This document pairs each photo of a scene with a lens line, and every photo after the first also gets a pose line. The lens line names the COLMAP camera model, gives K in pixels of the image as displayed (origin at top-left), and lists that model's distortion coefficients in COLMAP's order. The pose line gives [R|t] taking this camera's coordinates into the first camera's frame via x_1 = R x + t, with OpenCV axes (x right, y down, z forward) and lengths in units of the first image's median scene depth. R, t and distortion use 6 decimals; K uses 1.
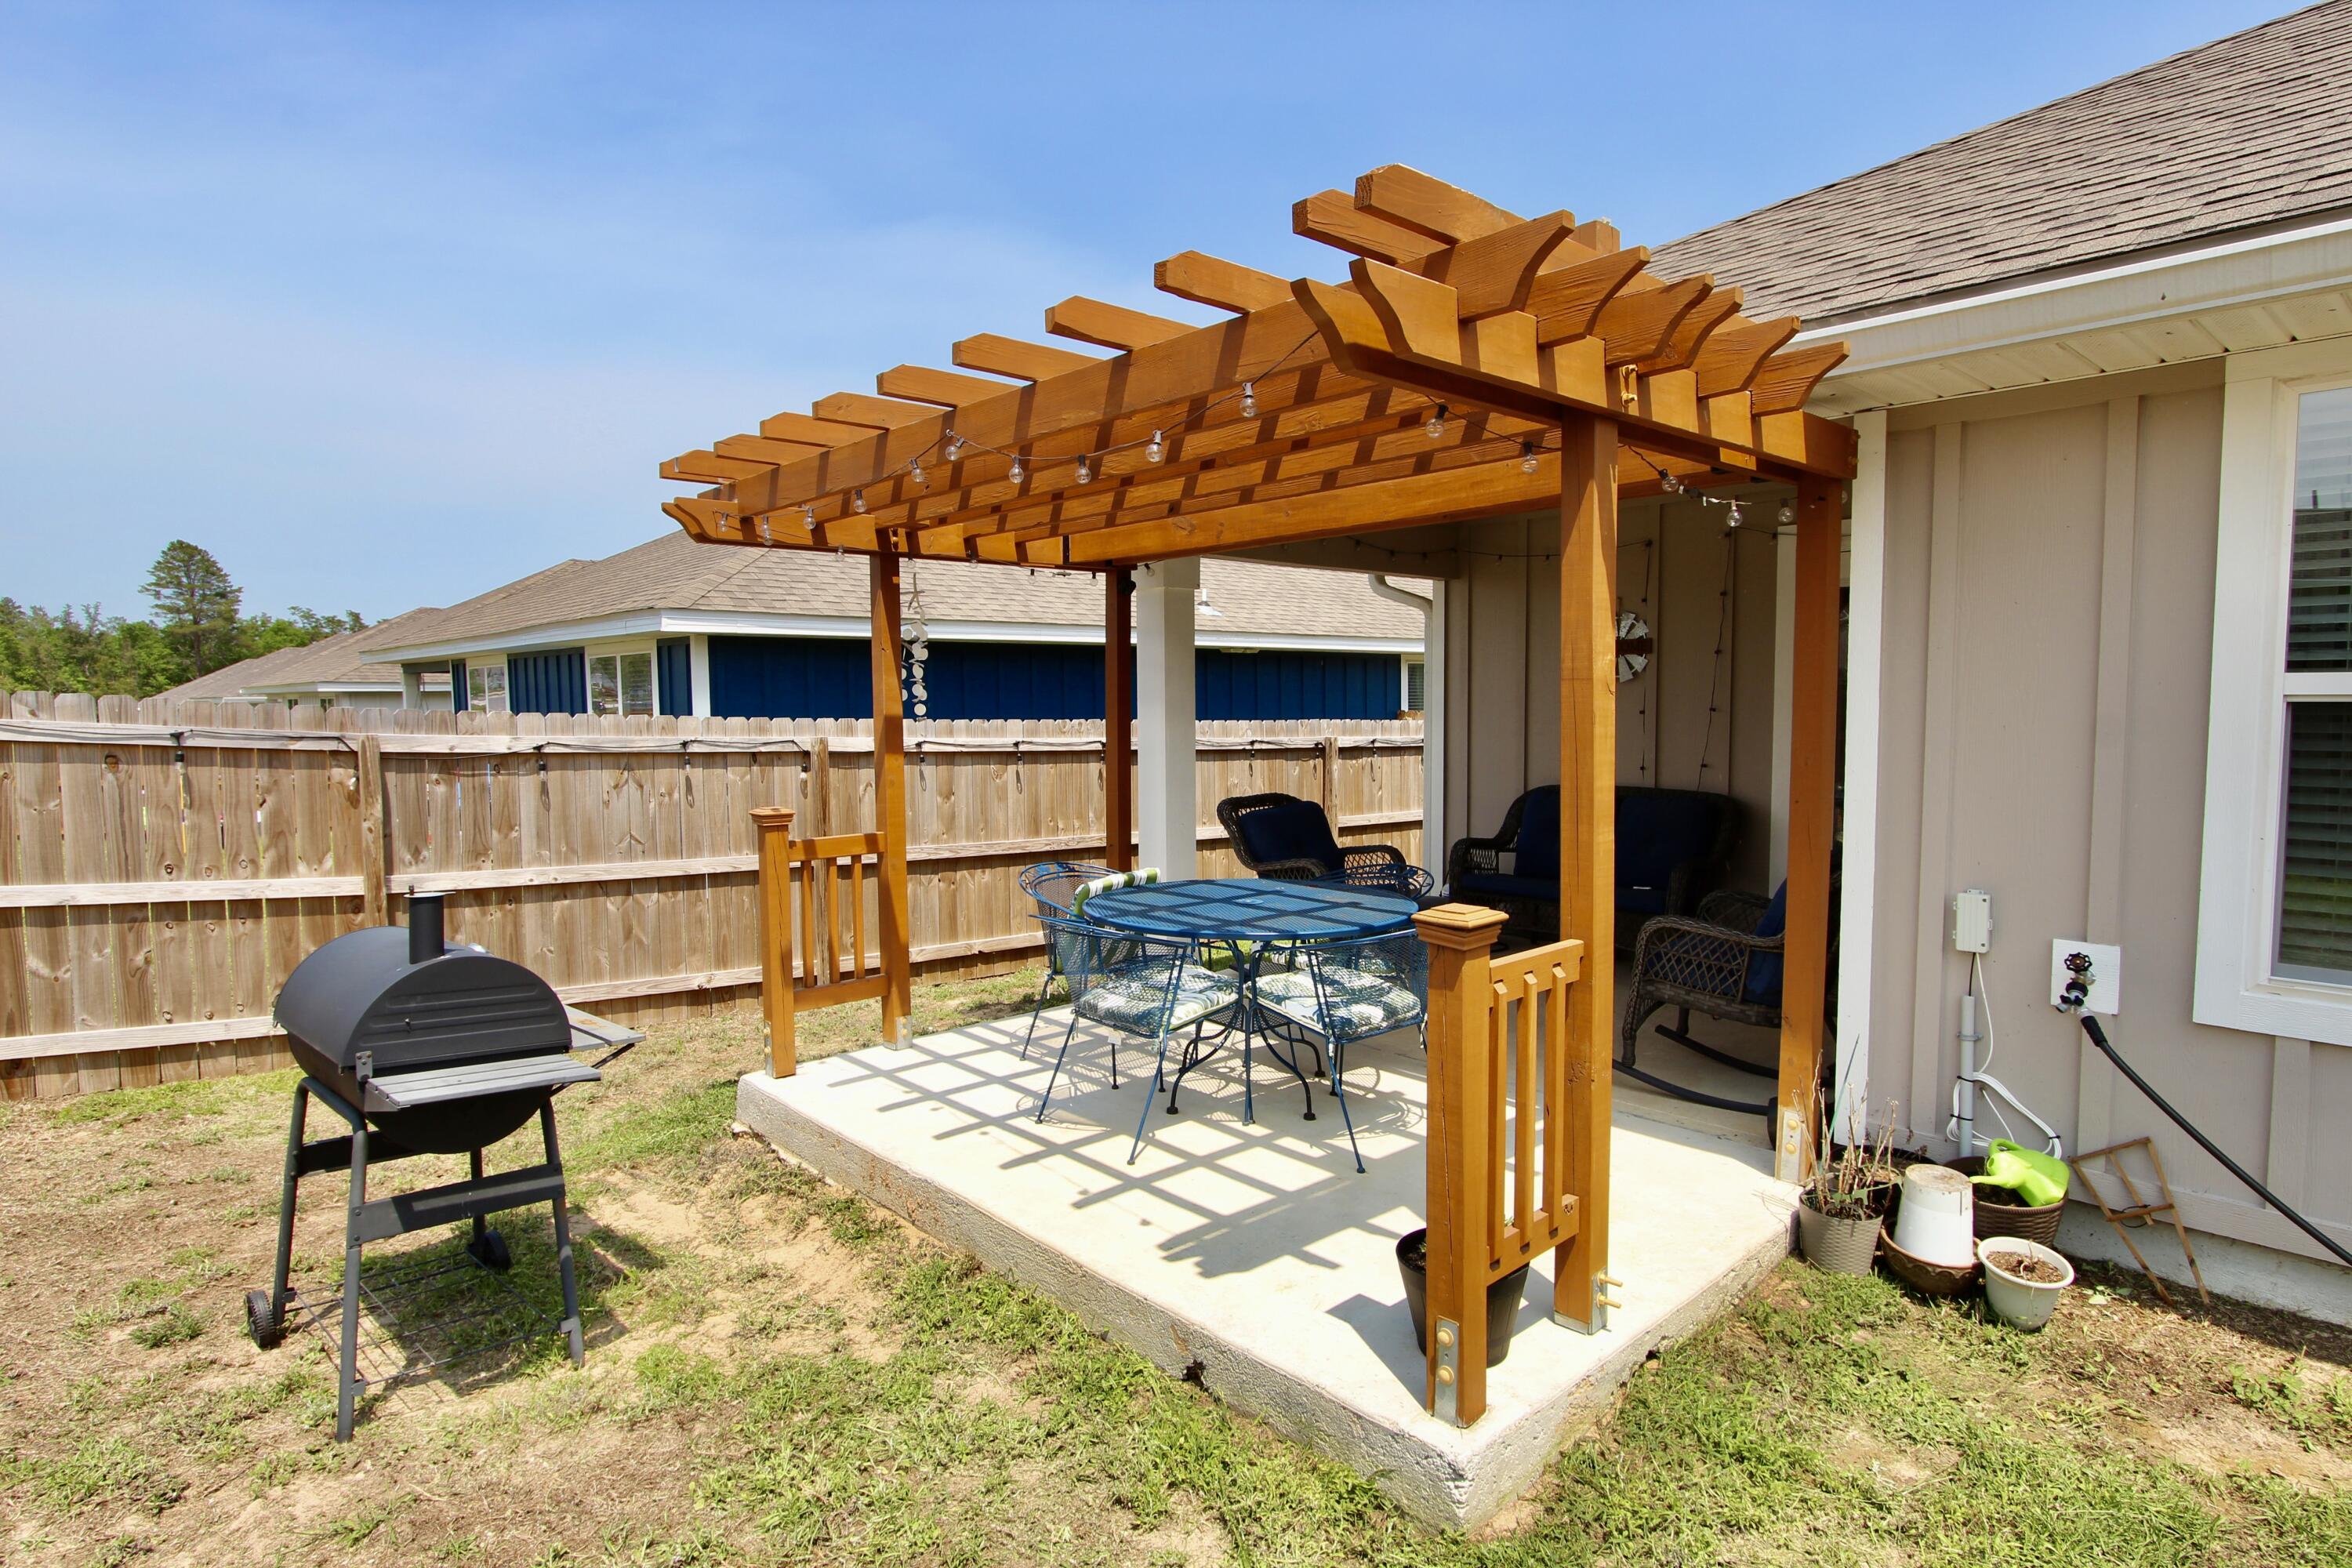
lens RADIAL K [[1257.9, 0, 1172.6], [0, 1257.9, 779.1], [0, 0, 1]] dist [-0.013454, 0.000419]
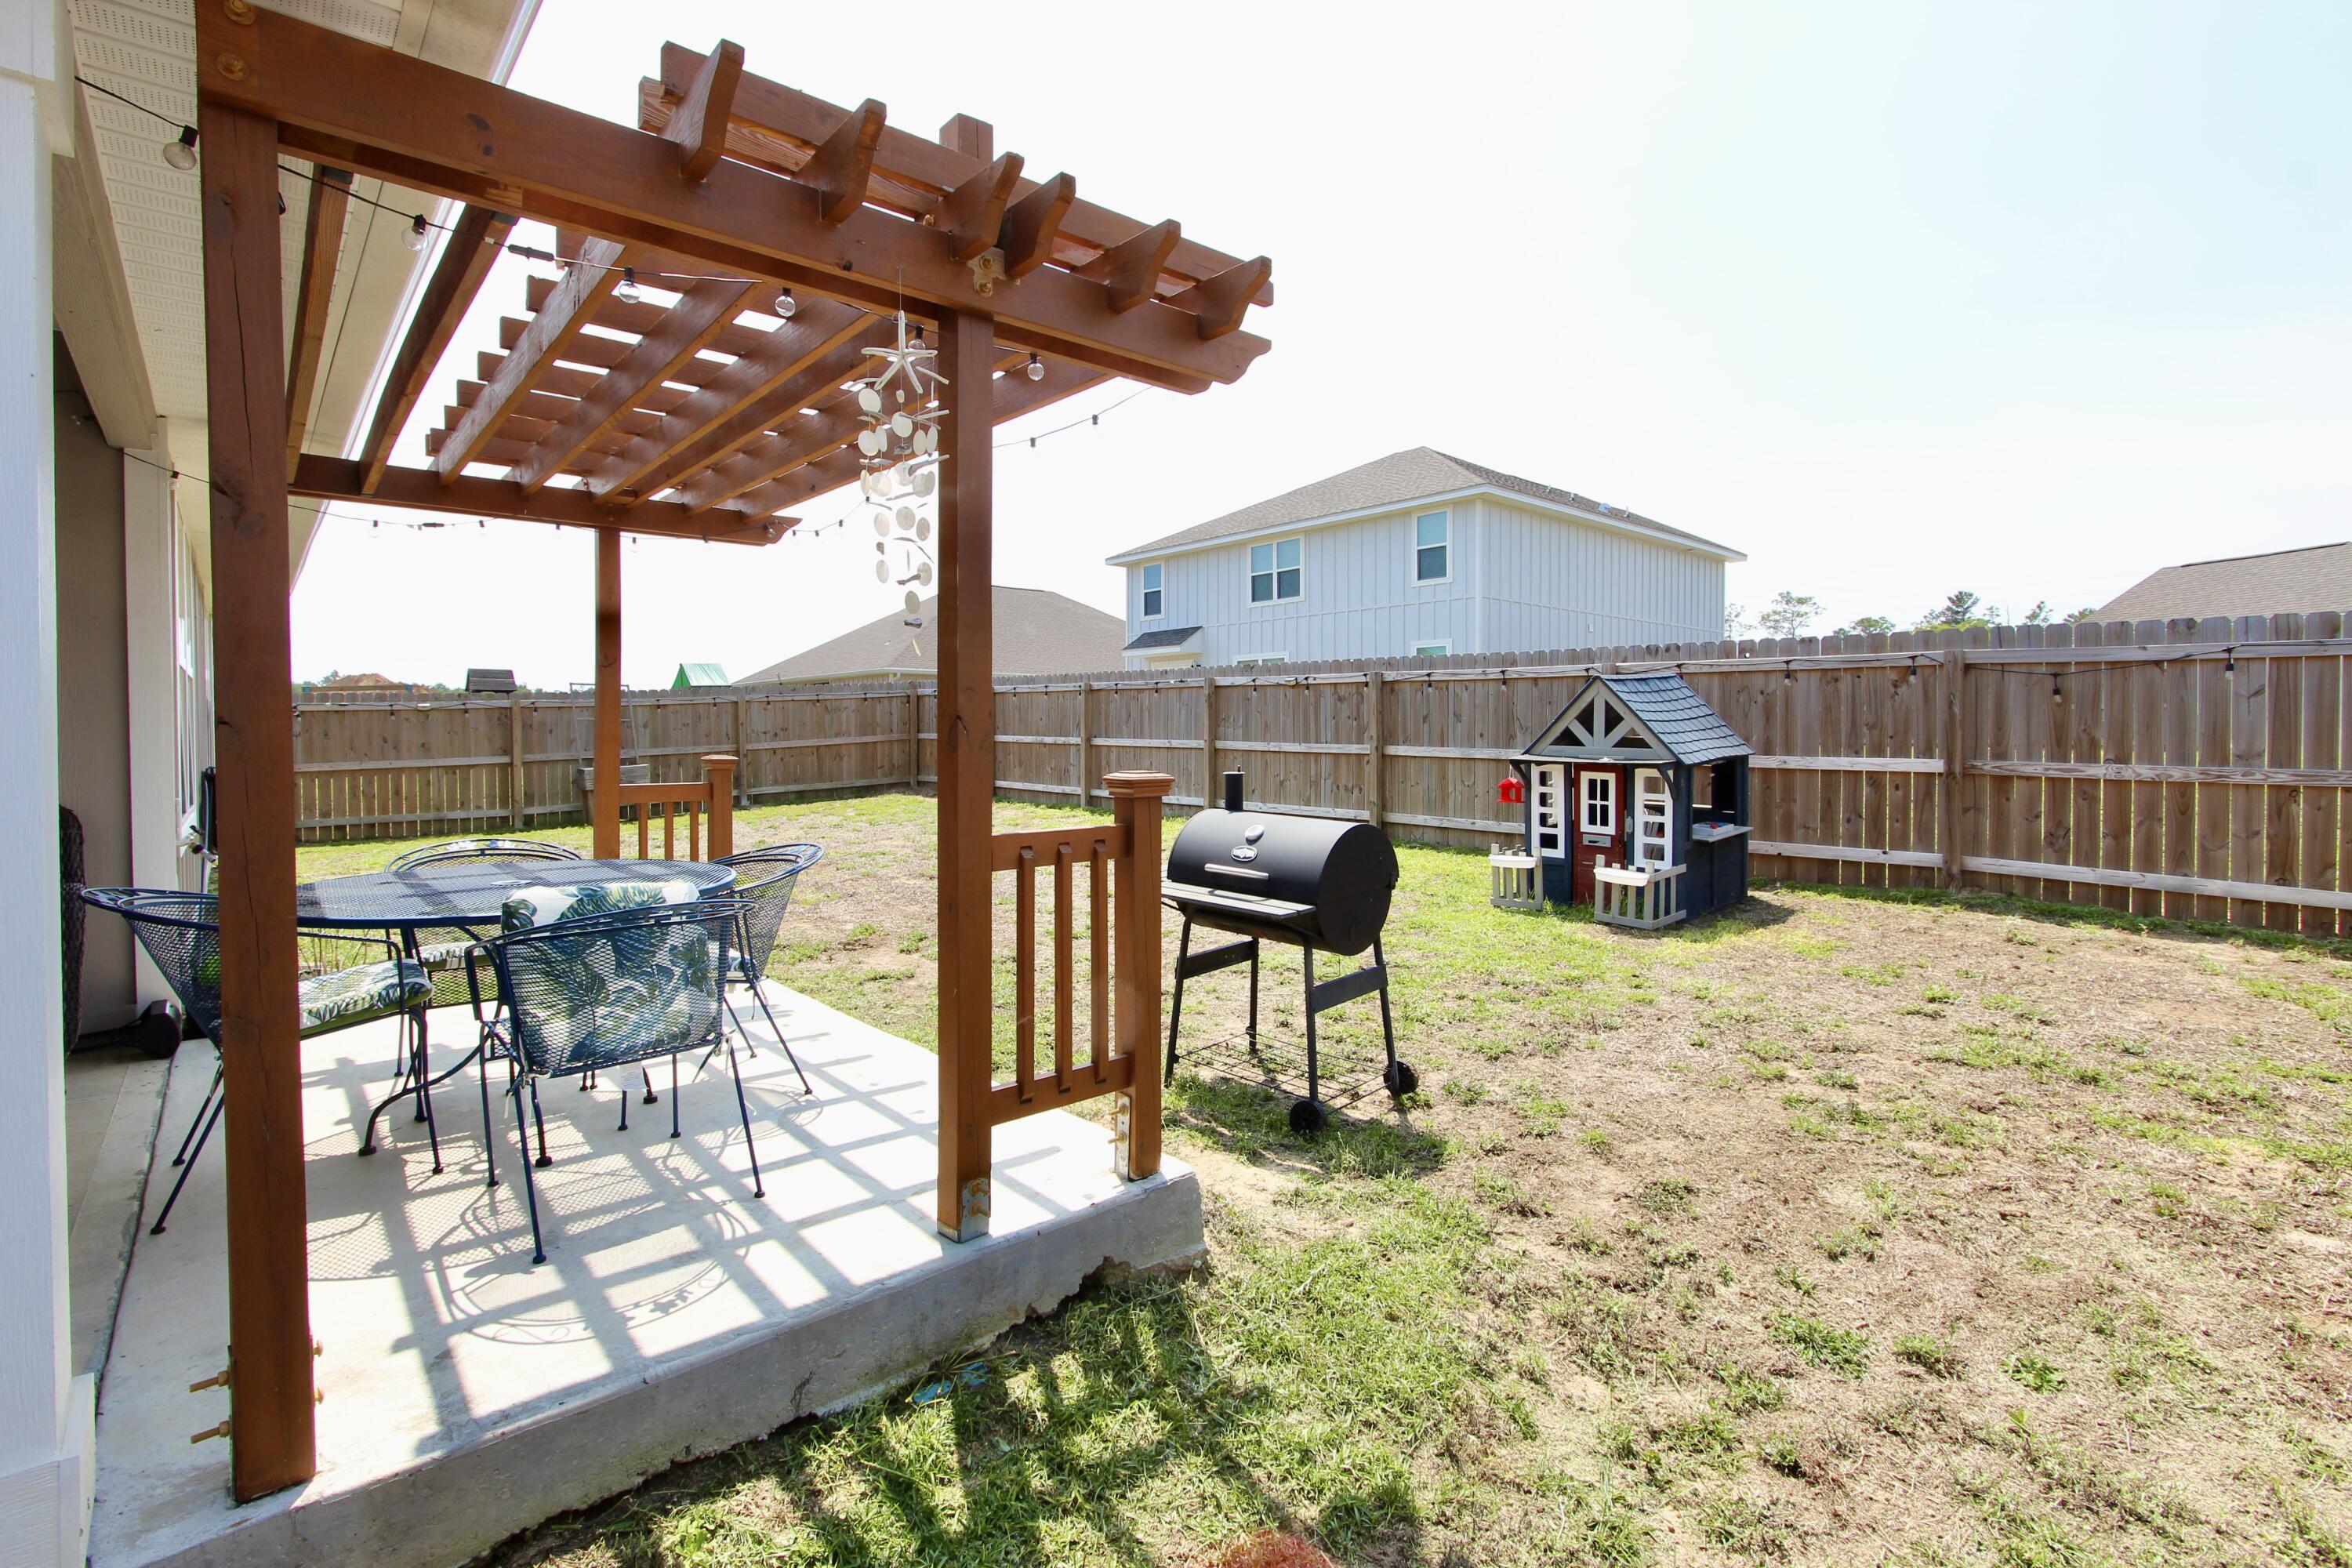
lens RADIAL K [[1086.7, 0, 1172.8], [0, 1086.7, 779.6], [0, 0, 1]] dist [-0.017858, 0.002636]
pose [[-0.999898, 0.004999, 0.013374, -0.269001], [0.006389, 0.994348, 0.105974, -0.025892], [-0.012768, 0.106048, -0.994279, 1.233578]]
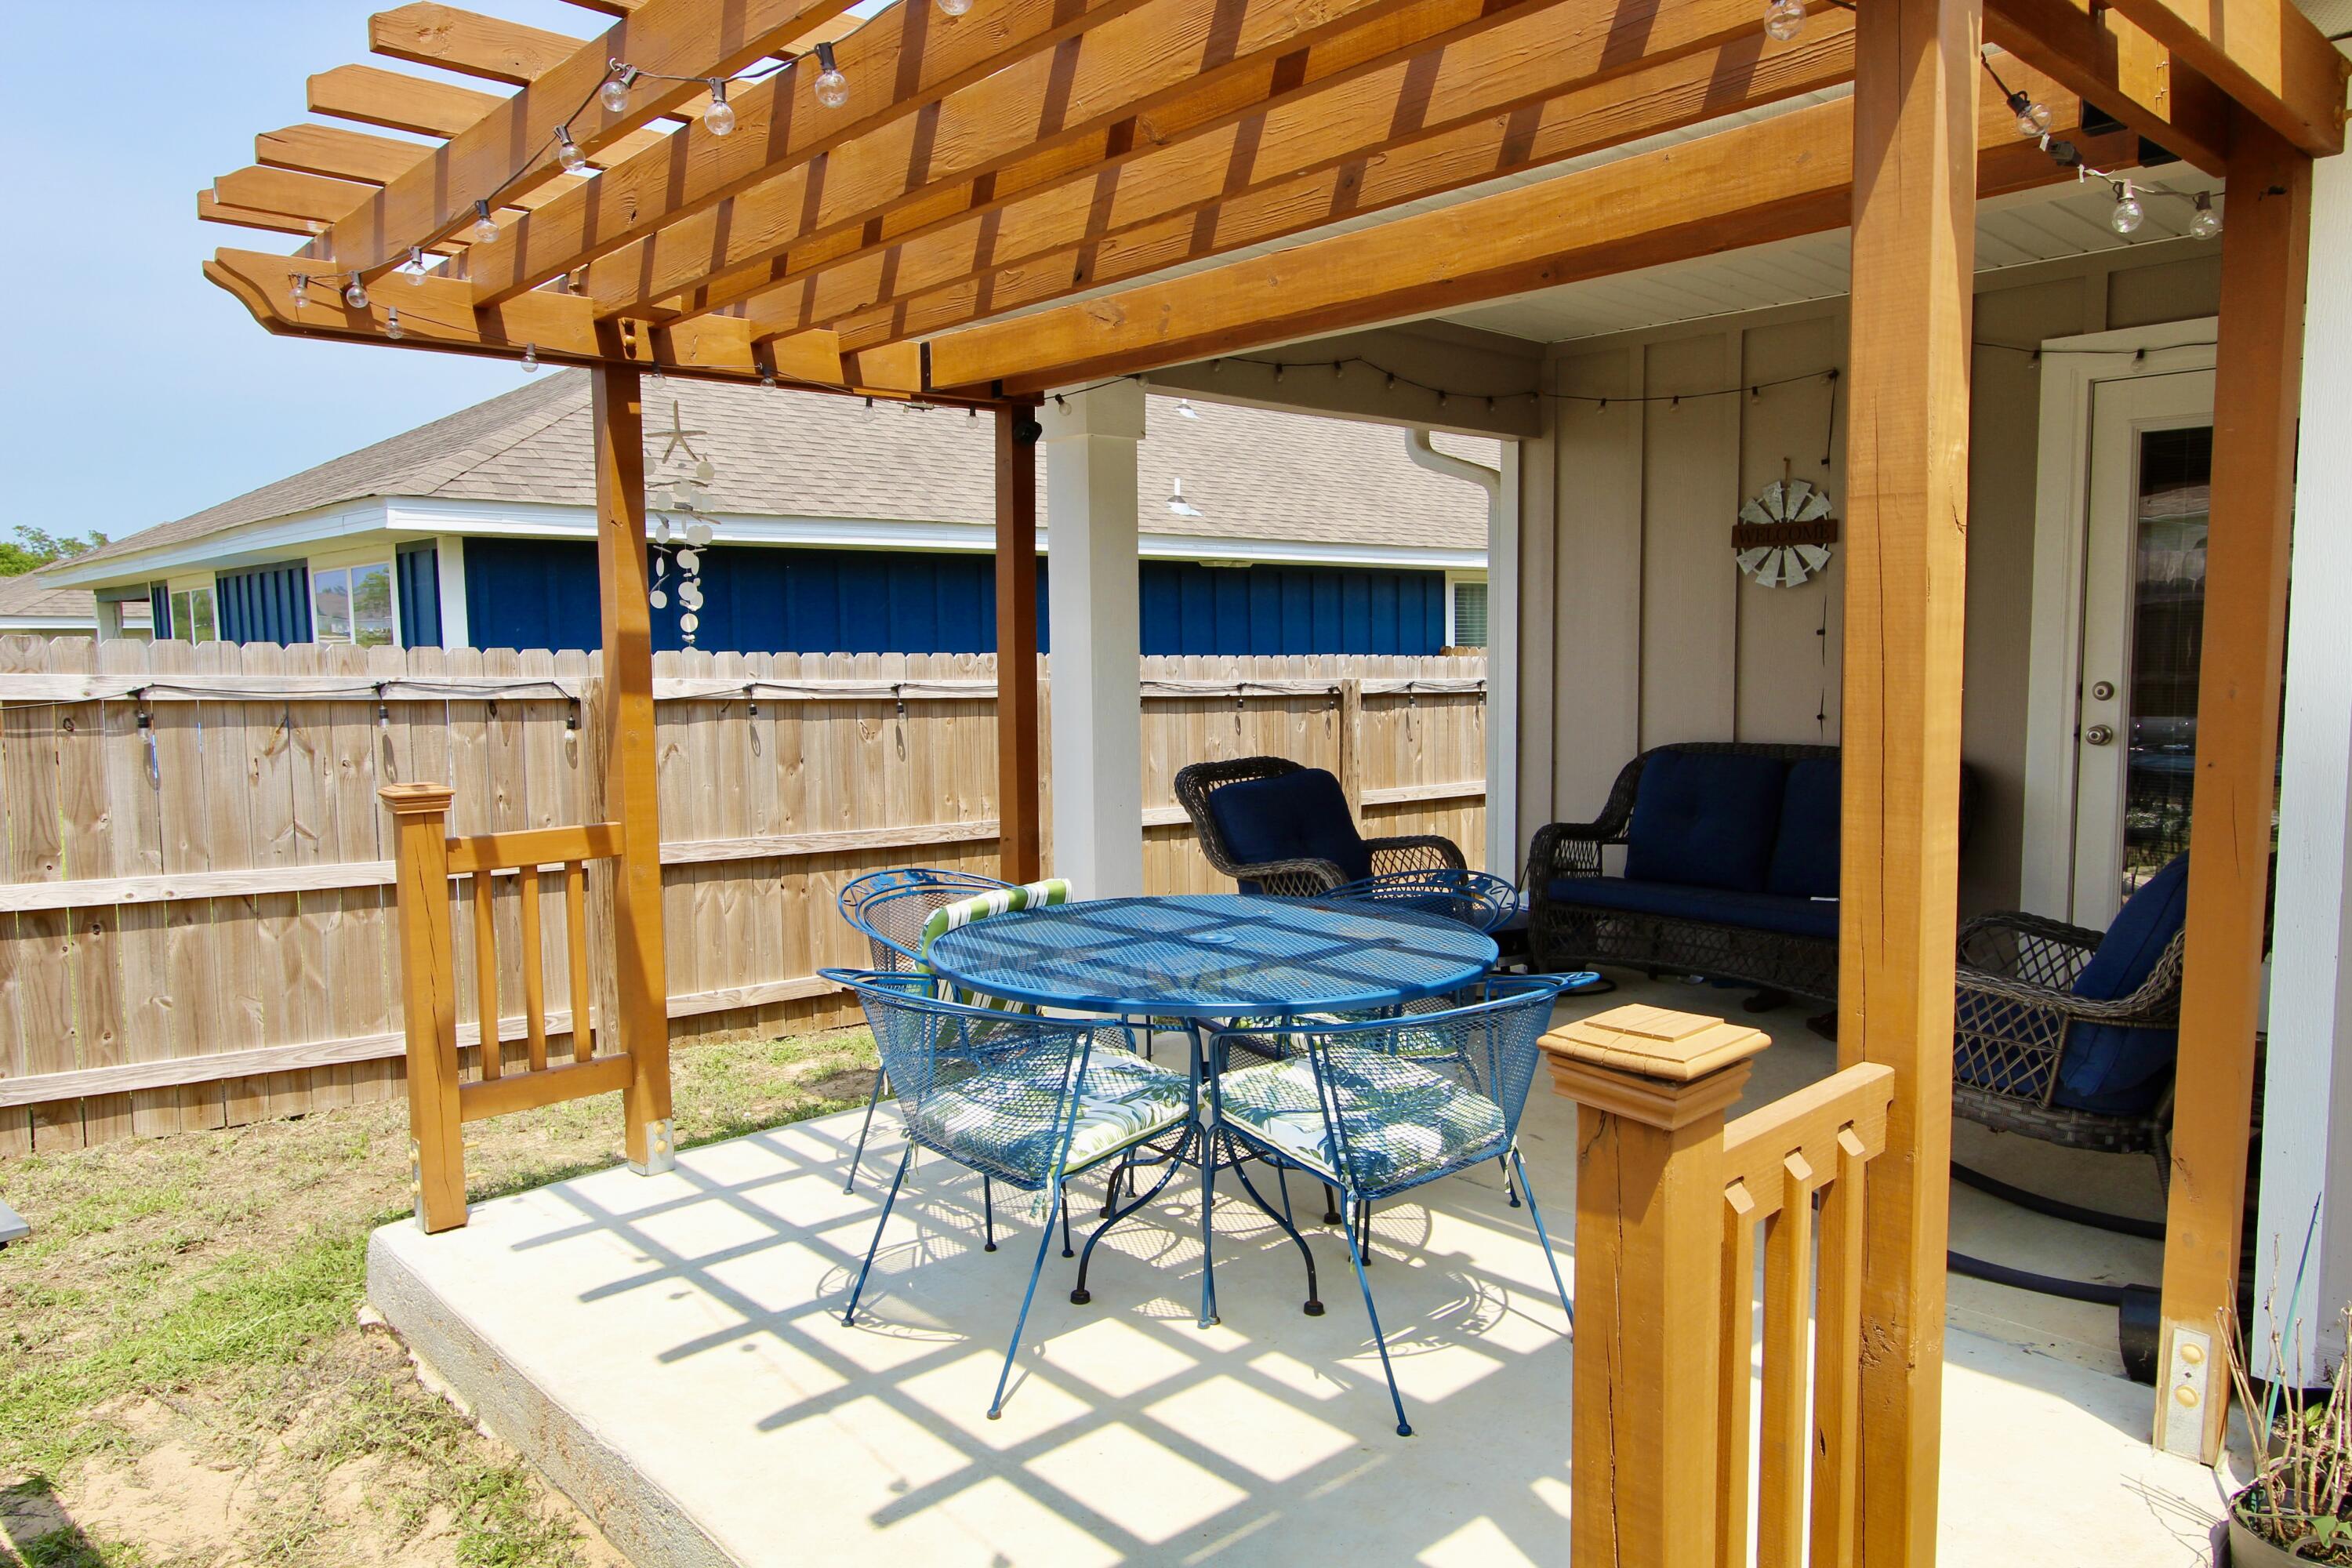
lens RADIAL K [[1572.5, 0, 1176.0], [0, 1572.5, 784.0], [0, 0, 1]] dist [-0.001371, 0.002754]
pose [[0.999891, -0.004924, 0.013890, 0.025404], [0.004558, 0.999645, 0.026264, 0.003793], [-0.014014, -0.026198, 0.999559, 0.194830]]
